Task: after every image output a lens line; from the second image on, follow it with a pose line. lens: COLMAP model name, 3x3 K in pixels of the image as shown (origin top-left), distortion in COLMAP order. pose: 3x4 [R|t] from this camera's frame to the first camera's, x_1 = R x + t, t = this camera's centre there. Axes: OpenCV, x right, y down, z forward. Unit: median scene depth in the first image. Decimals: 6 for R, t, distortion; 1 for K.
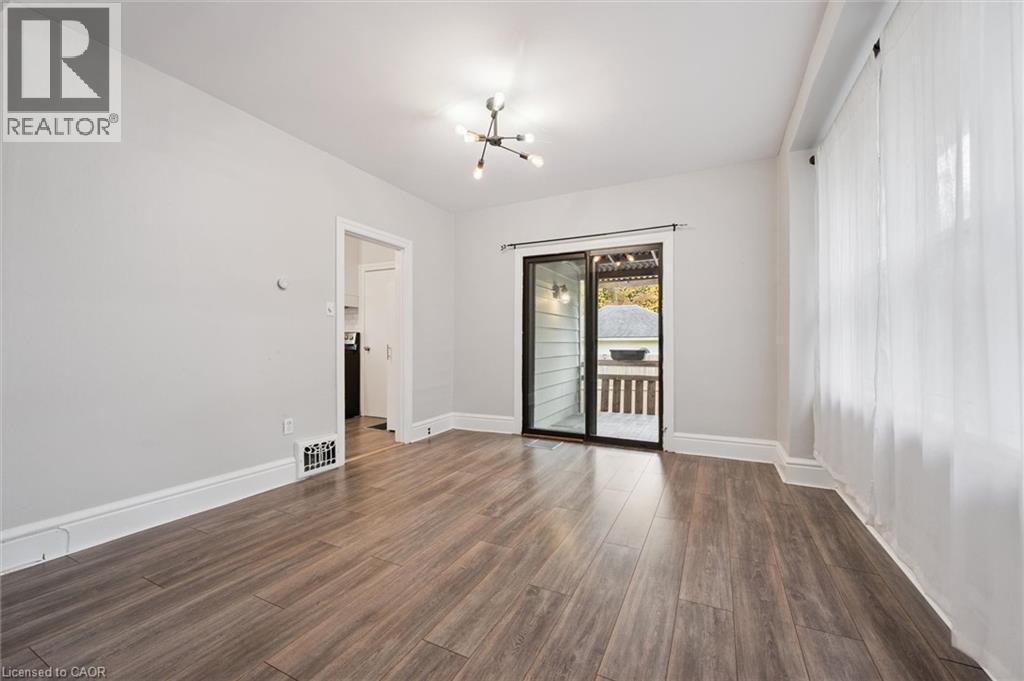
lens RADIAL K [[415.7, 0, 512.0], [0, 415.7, 340.5], [0, 0, 1]] dist [-0.000214, -0.000124]
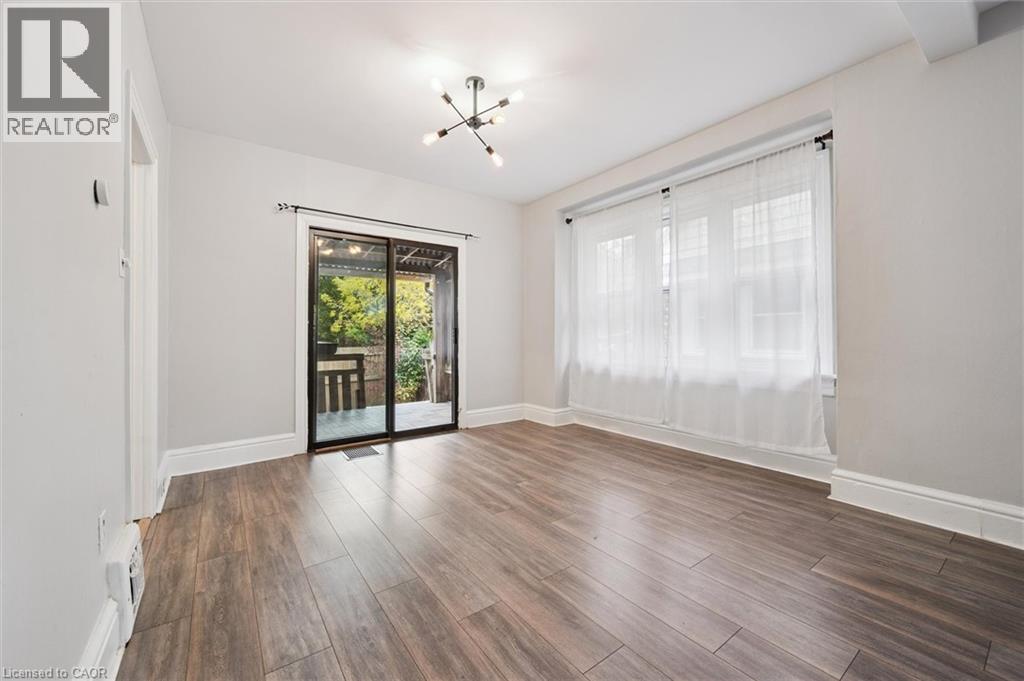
lens RADIAL K [[406.8, 0, 535.7], [0, 406.8, 334.2], [0, 0, 1]] dist [0.002479, 0.000136]
pose [[0.430409, 0.000061, 0.902634, -0.660283], [-0.000410, 1.000000, 0.000129, 0.003668], [-0.902634, -0.000426, 0.430409, 0.383779]]
